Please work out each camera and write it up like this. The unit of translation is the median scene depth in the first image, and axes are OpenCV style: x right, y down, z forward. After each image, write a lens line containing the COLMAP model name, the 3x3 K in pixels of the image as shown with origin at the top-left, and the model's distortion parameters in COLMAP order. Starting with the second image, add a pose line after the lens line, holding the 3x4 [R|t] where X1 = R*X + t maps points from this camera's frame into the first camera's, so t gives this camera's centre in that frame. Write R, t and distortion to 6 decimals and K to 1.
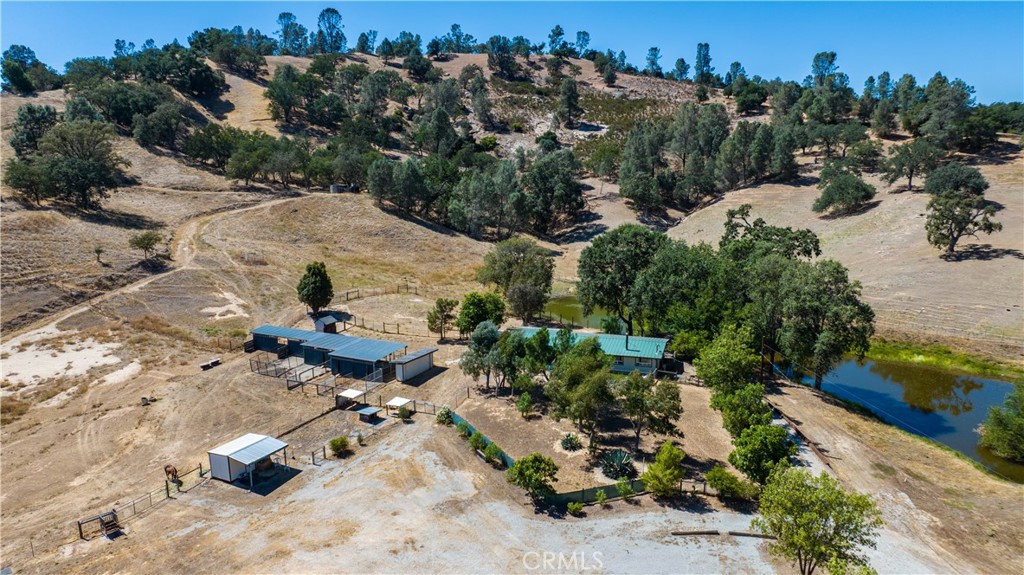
lens RADIAL K [[719.8, 0, 517.6], [0, 719.8, 284.4], [0, 0, 1]] dist [-0.028645, 0.027067]
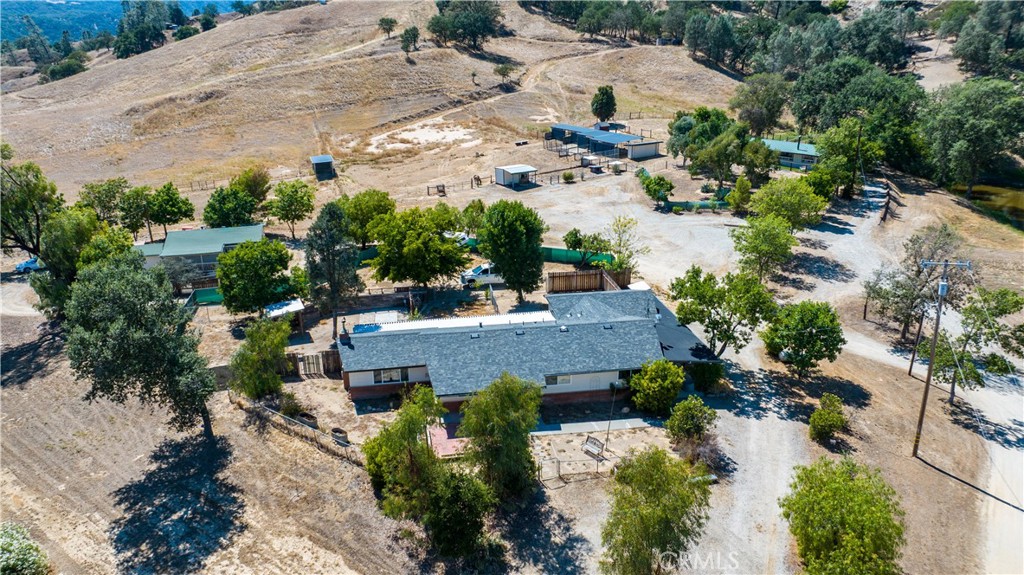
lens RADIAL K [[719.5, 0, 518.2], [0, 719.5, 290.4], [0, 0, 1]] dist [-0.056473, 0.080273]
pose [[0.865465, 0.171847, -0.470574, 0.260025], [-0.090640, 0.977537, 0.190281, 0.099188], [0.492702, -0.122029, 0.861600, -0.273470]]
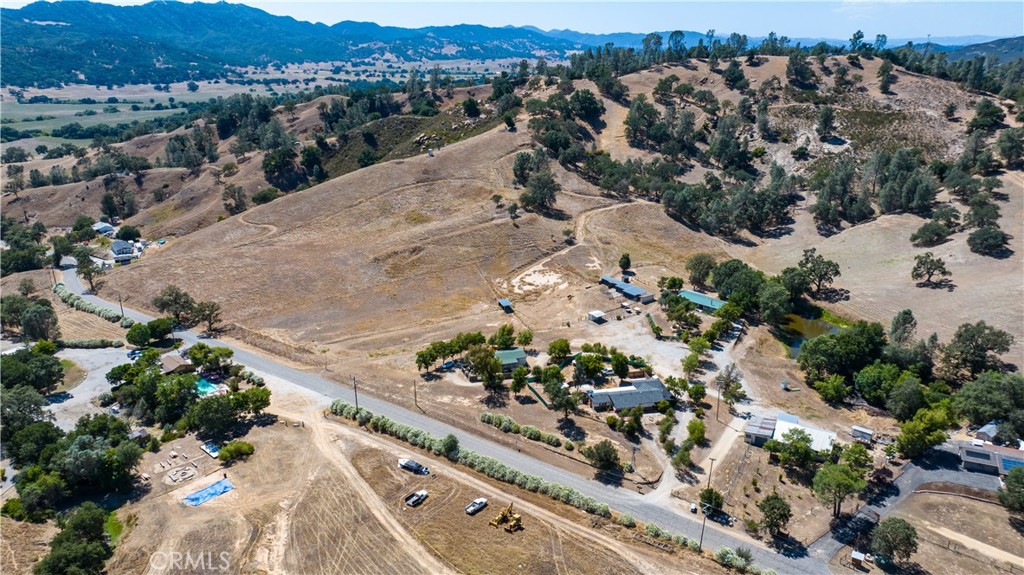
lens RADIAL K [[719.8, 0, 517.6], [0, 719.8, 284.4], [0, 0, 1]] dist [-0.028645, 0.027067]
pose [[0.883025, 0.155655, -0.442762, 0.561064], [-0.087217, 0.981391, 0.171071, -0.330887], [0.461150, -0.112444, 0.880169, -1.548631]]
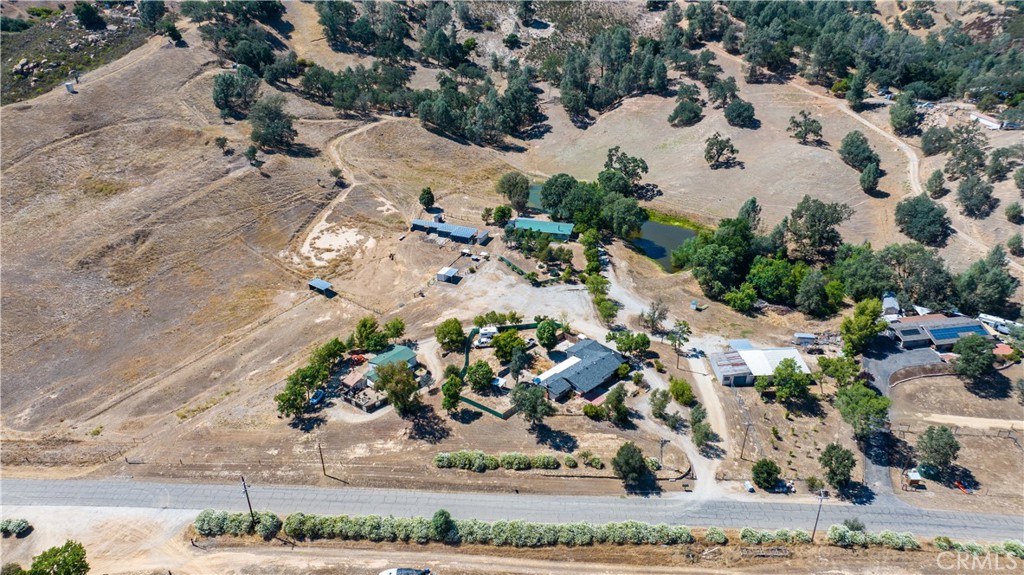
lens RADIAL K [[719.8, 0, 517.6], [0, 719.8, 284.4], [0, 0, 1]] dist [-0.028645, 0.027067]
pose [[0.997033, -0.035315, 0.068389, -0.148390], [0.013770, 0.956033, 0.292937, -0.380747], [-0.075727, -0.291126, 0.953683, -1.234720]]
